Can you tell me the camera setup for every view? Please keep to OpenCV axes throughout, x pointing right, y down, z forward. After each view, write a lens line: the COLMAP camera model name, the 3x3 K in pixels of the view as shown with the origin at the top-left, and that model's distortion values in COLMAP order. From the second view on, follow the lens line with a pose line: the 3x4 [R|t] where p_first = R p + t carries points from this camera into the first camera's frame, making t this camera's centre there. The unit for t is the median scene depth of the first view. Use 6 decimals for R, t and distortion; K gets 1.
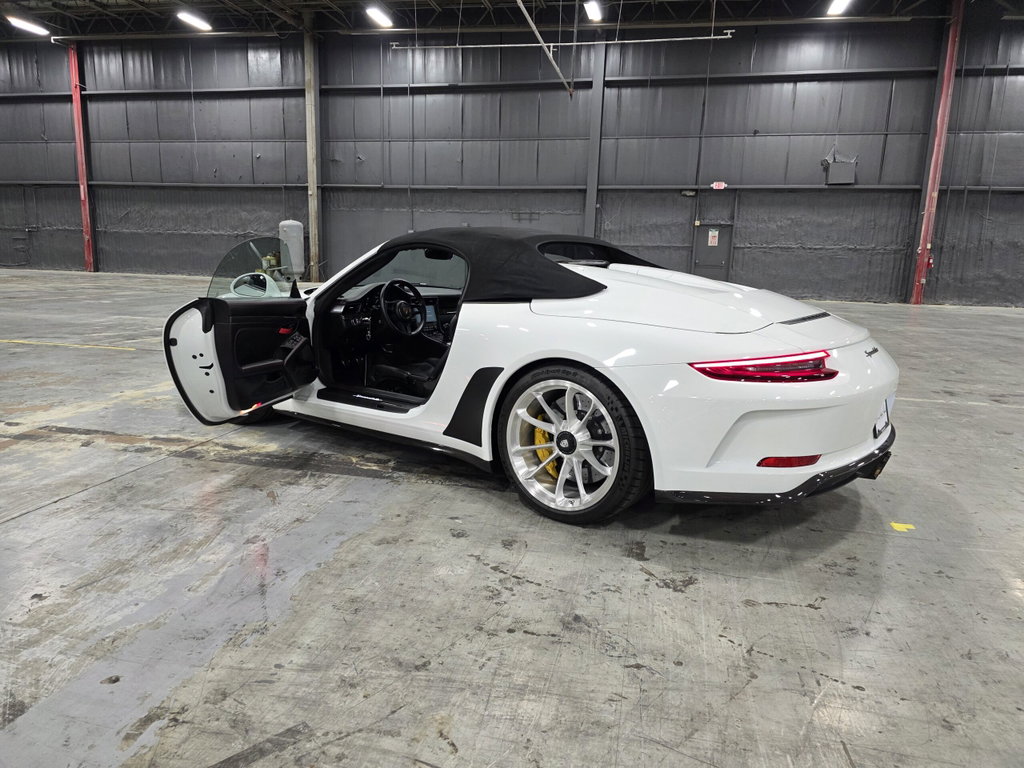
lens RADIAL K [[703.8, 0, 495.0], [0, 703.8, 386.2], [0, 0, 1]] dist [0.063477, -0.064081]
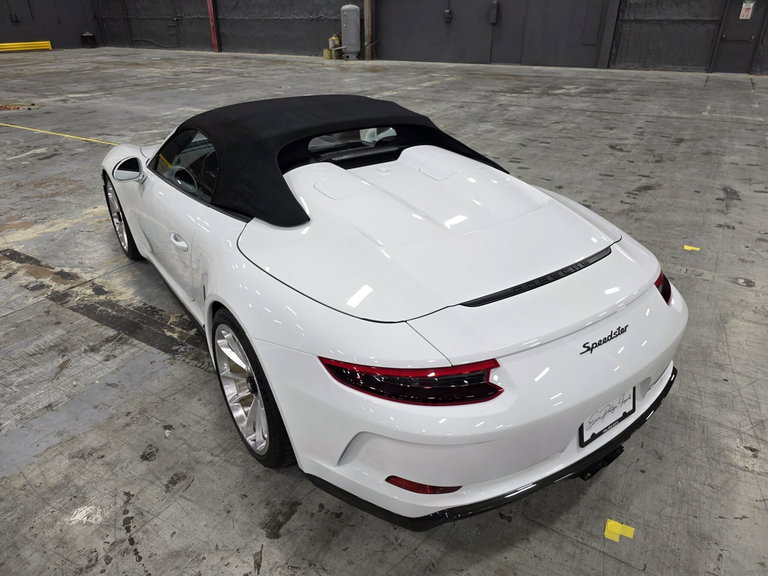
lens RADIAL K [[528.0, 0, 370.8], [0, 528.0, 287.4], [0, 0, 1]] dist [0.043081, -0.043272]
pose [[0.950143, 0.113484, -0.290431, 0.332309], [-0.026052, 0.957055, 0.288733, -0.192584], [0.310725, -0.266771, 0.912296, 0.305033]]
